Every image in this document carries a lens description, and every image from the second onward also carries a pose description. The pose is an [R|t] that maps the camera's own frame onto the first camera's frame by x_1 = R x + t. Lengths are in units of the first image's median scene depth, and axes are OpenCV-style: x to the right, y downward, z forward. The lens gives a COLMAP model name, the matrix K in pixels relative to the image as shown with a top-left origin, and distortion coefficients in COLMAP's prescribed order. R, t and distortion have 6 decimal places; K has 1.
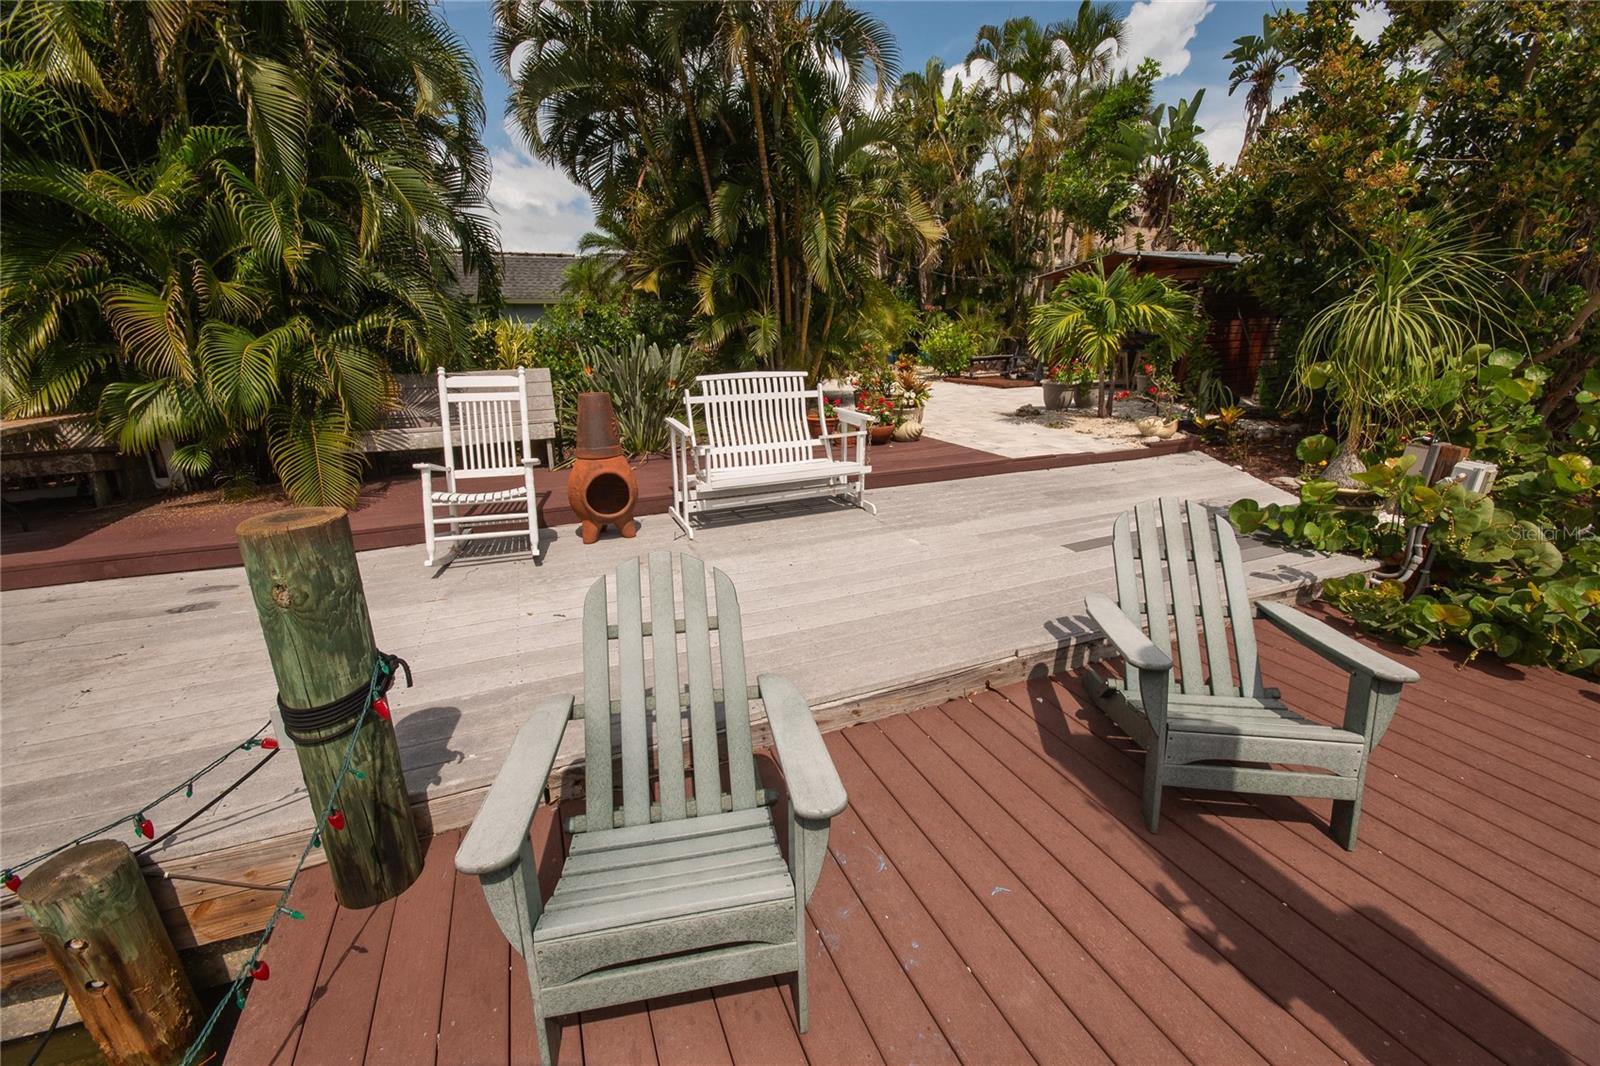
lens RADIAL K [[647.9, 0, 802.2], [0, 647.9, 508.6], [0, 0, 1]] dist [0.010342, -0.011289]
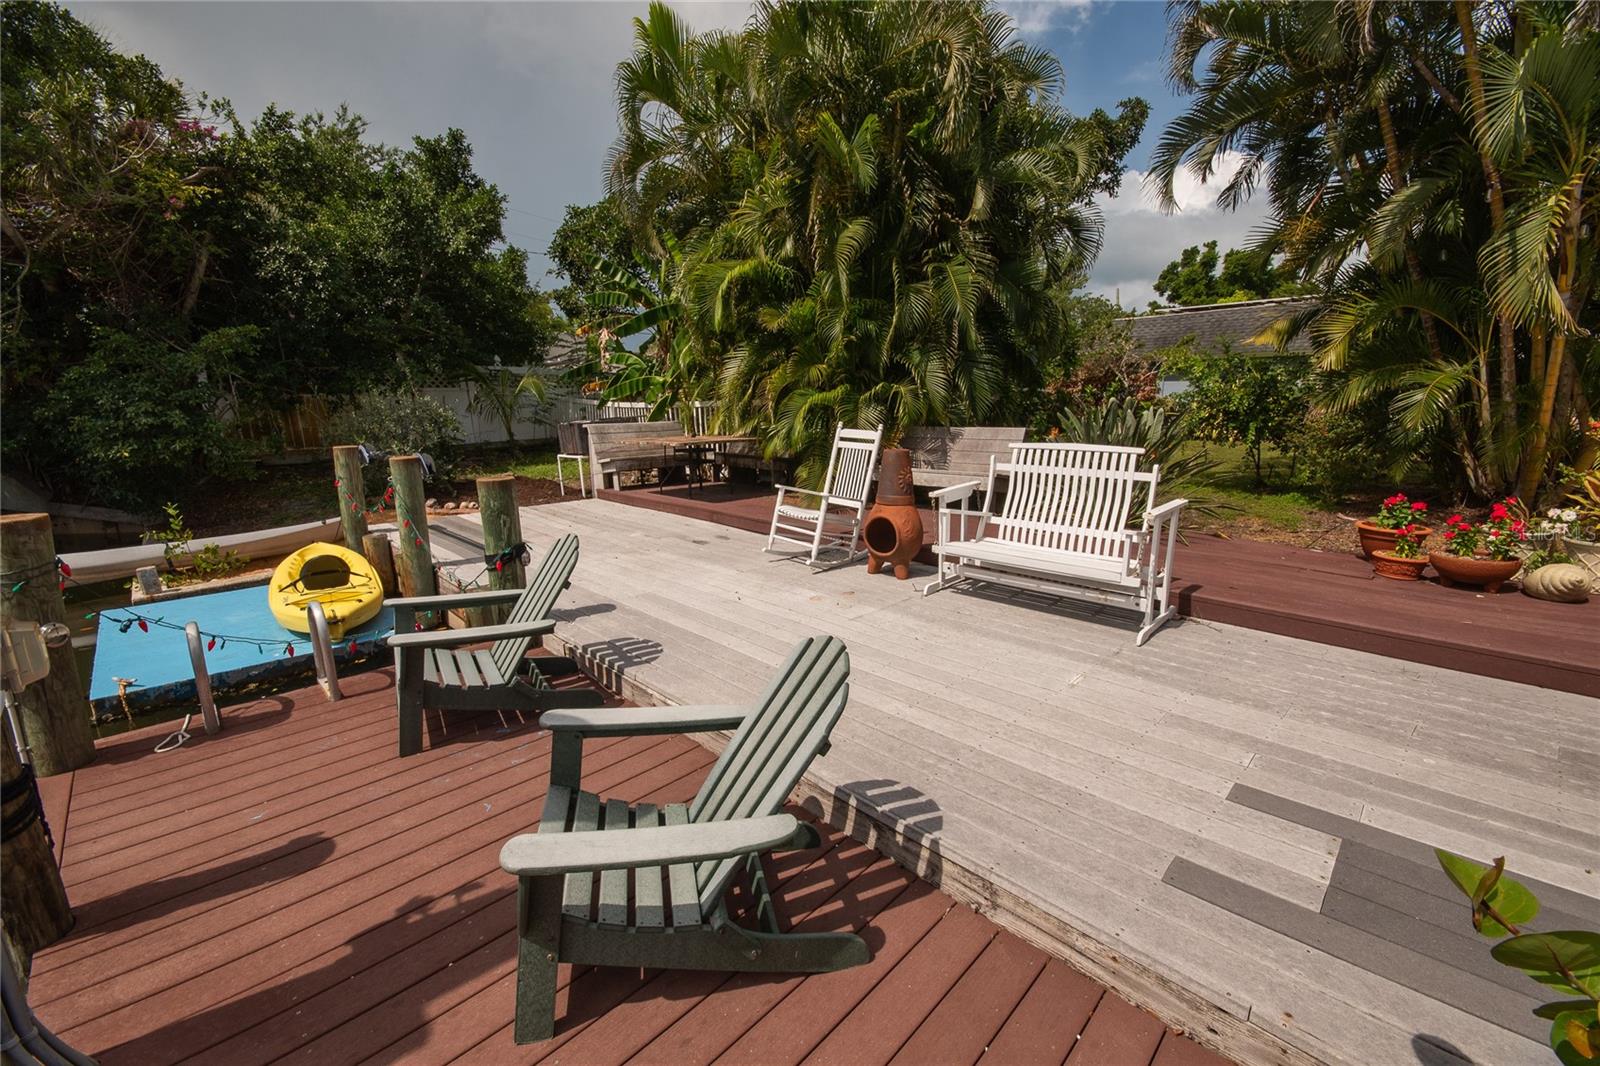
lens RADIAL K [[637.9, 0, 797.1], [0, 637.9, 555.9], [0, 0, 1]] dist [-0.013756, -0.000108]
pose [[0.383386, 0.230289, -0.894417, 0.652064], [-0.235889, 0.960712, 0.146246, -0.114238], [0.892956, 0.154915, 0.422647, 0.369292]]
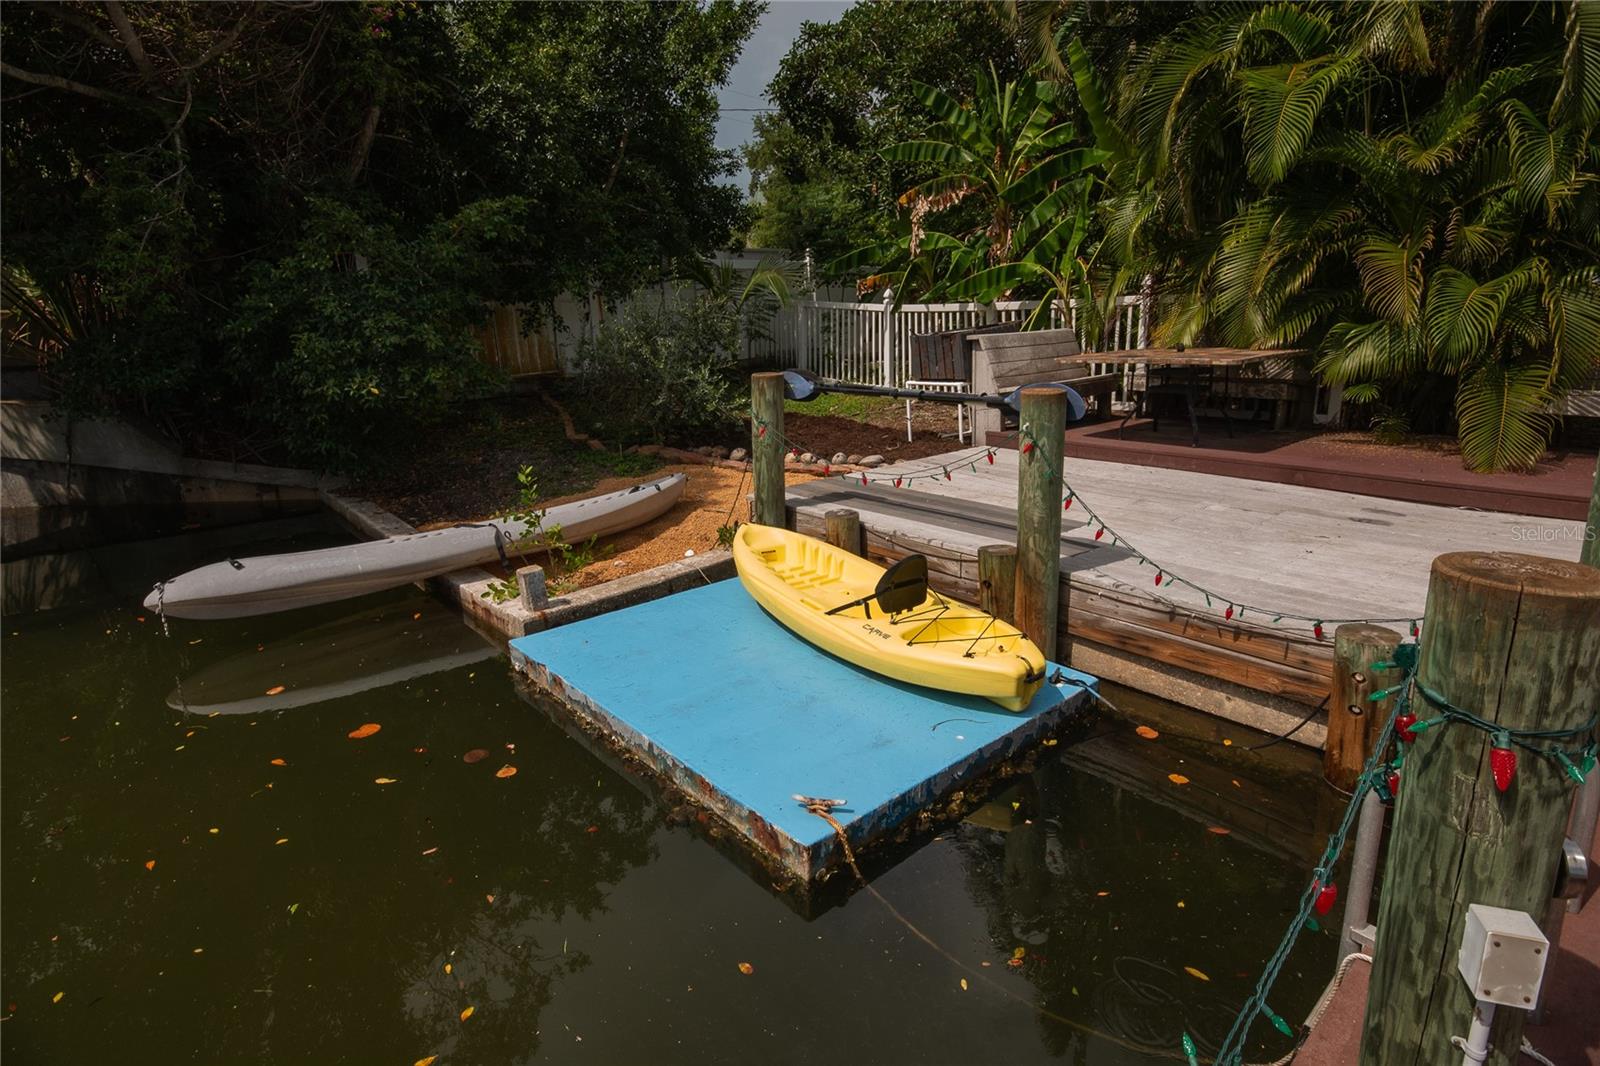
lens RADIAL K [[819.4, 0, 799.6], [0, 819.4, 525.6], [0, 0, 1]] dist [0.003796, -0.000465]
pose [[0.317724, 0.248771, -0.914967, 0.059236], [-0.218675, 0.958180, 0.184585, 0.087842], [0.922623, 0.141434, 0.358837, -0.355502]]
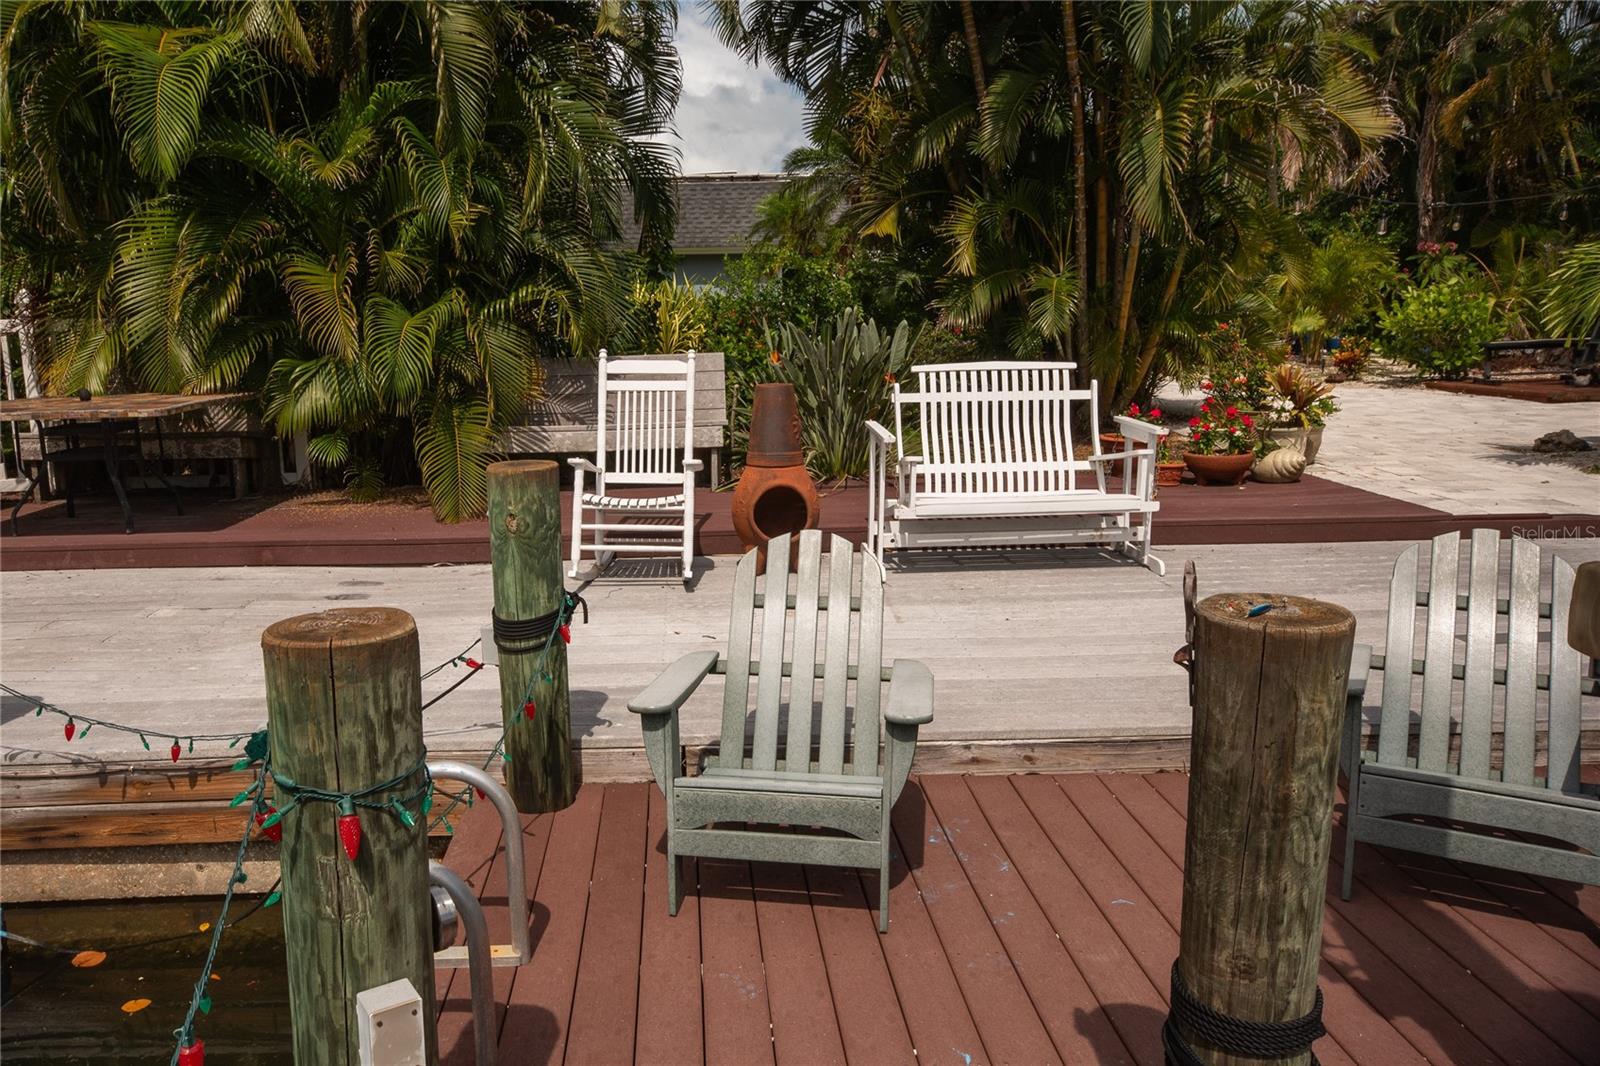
lens RADIAL K [[1200.9, 0, 708.1], [0, 1200.9, 523.4], [0, 0, 1]] dist [0.000112, 0.053991]
pose [[0.929983, 0.064824, -0.361842, 0.134766], [-0.092333, 0.993965, -0.059238, 0.079553], [0.355818, 0.088501, 0.930356, -0.349284]]
